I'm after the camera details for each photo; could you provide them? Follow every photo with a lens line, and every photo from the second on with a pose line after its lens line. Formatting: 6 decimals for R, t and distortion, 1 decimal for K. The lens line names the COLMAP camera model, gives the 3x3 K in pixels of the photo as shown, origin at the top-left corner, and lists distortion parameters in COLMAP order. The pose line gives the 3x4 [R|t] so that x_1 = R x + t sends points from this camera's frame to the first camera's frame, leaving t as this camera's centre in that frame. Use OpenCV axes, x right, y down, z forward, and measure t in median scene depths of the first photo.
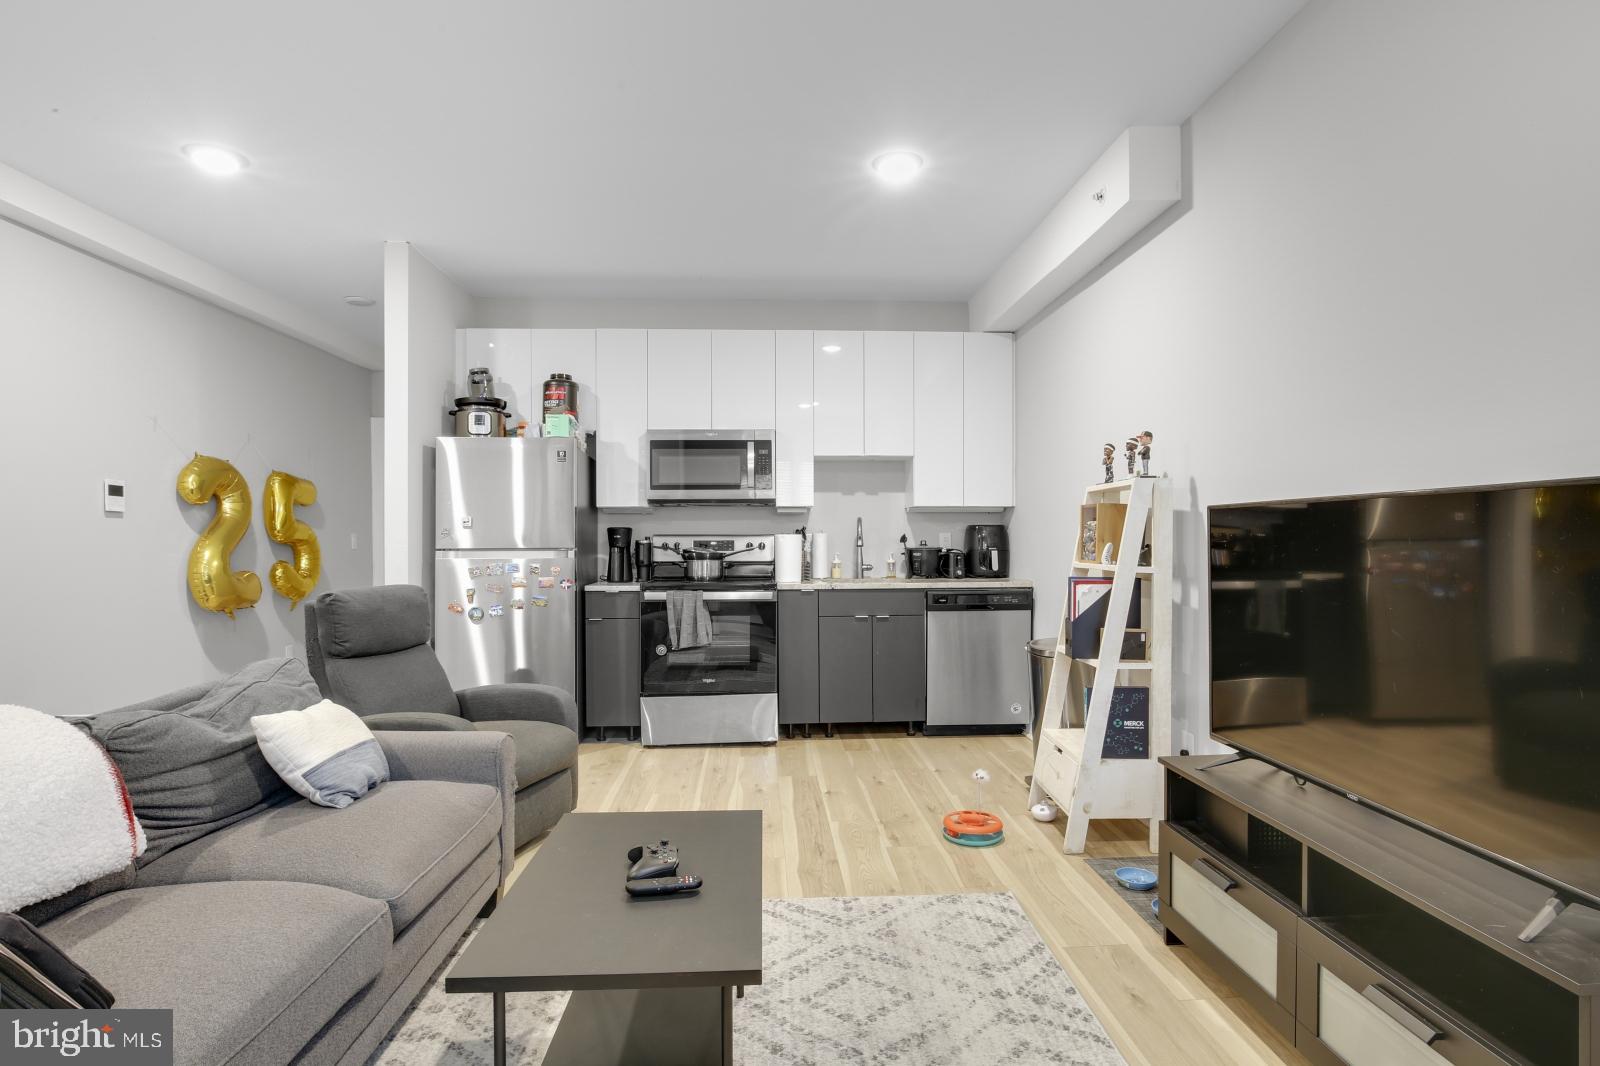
lens RADIAL K [[832.3, 0, 800.0], [0, 832.3, 533.0], [0, 0, 1]] dist [-0.001966, -0.000210]
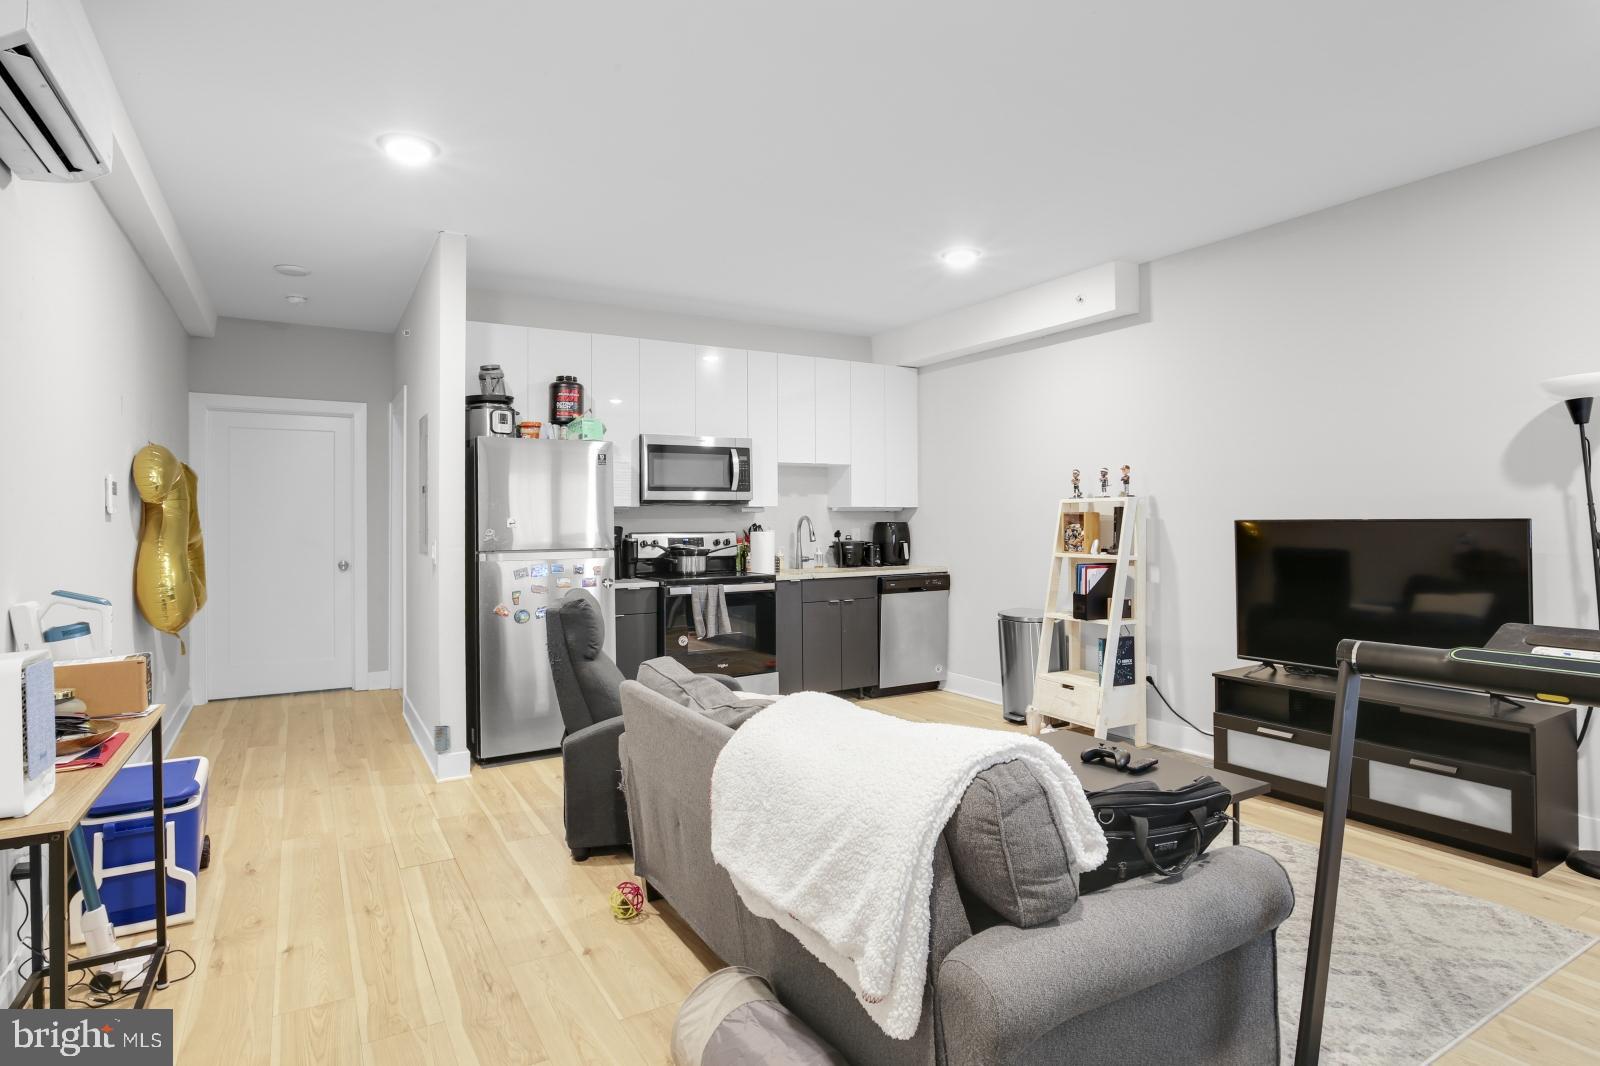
lens RADIAL K [[848.7, 0, 803.2], [0, 848.7, 524.1], [0, 0, 1]] dist [0.000008, 0.000204]
pose [[0.884780, -0.005041, 0.465981, -0.502309], [0.000926, 0.999959, 0.009058, -0.019232], [-0.466007, -0.007583, 0.884748, -0.045815]]
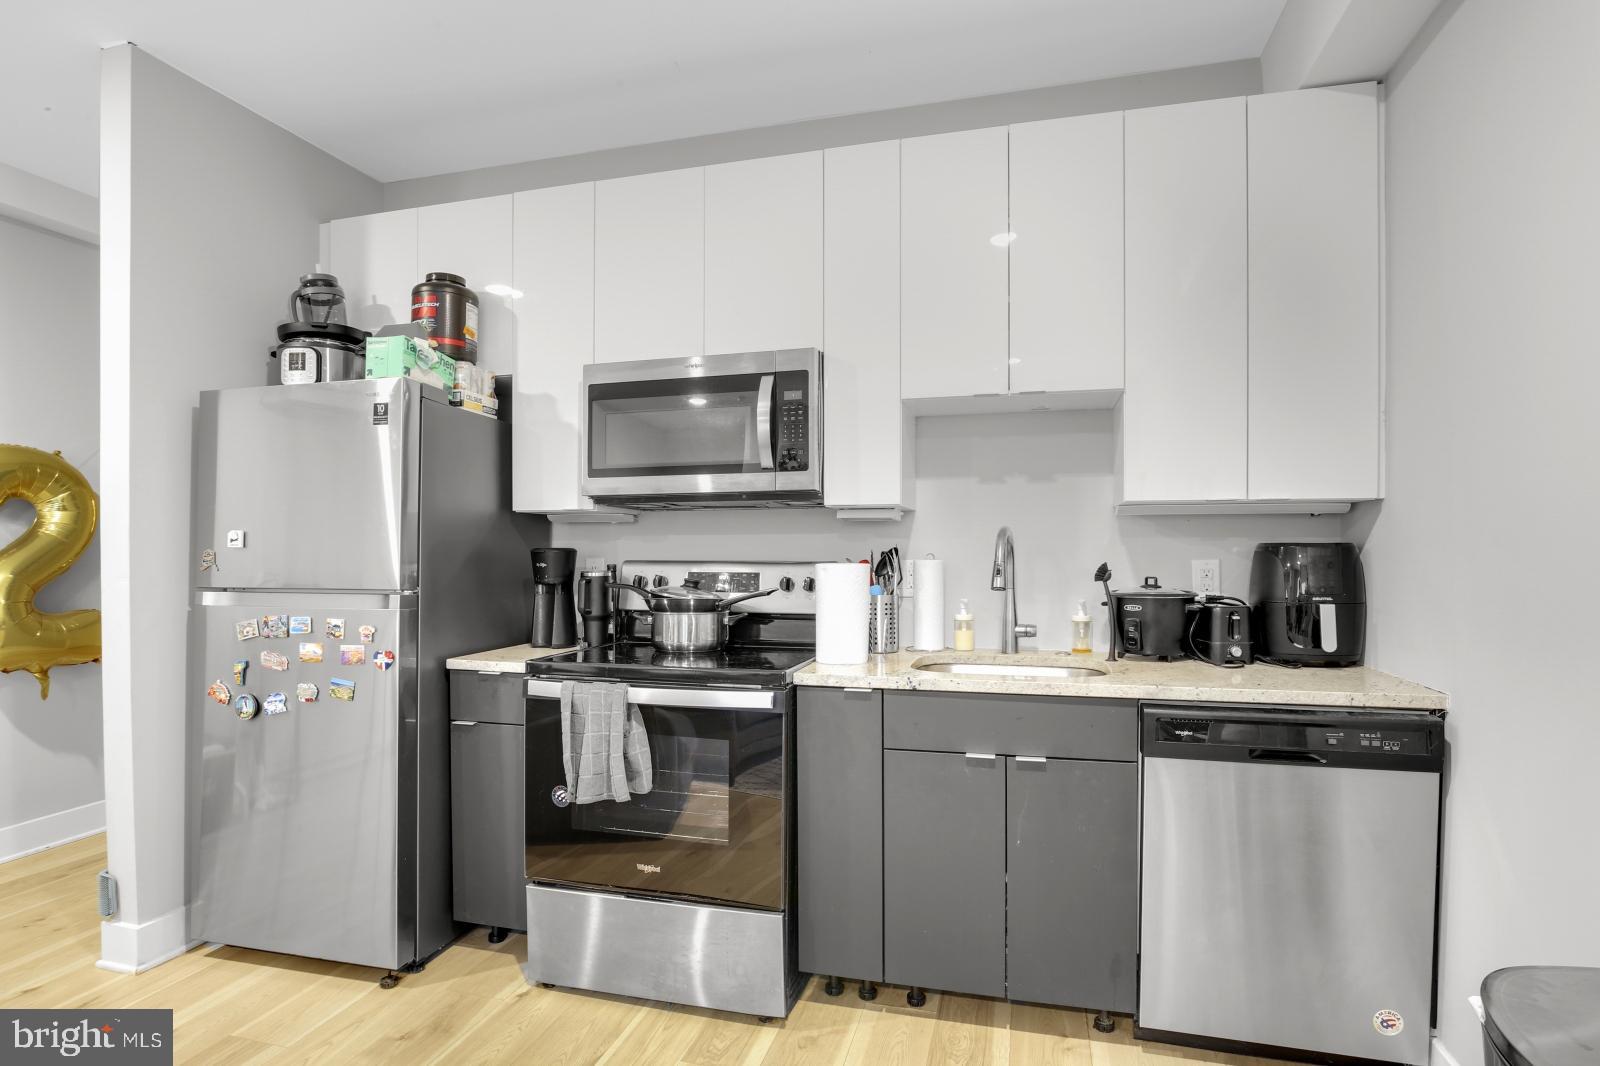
lens RADIAL K [[838.4, 0, 801.0], [0, 838.4, 557.0], [0, 0, 1]] dist [-0.011838, -0.000422]
pose [[0.949615, 0.004569, -0.313384, 0.115767], [-0.000124, 0.999899, 0.014204, -0.008959], [0.313418, -0.013450, 0.949520, 0.529302]]
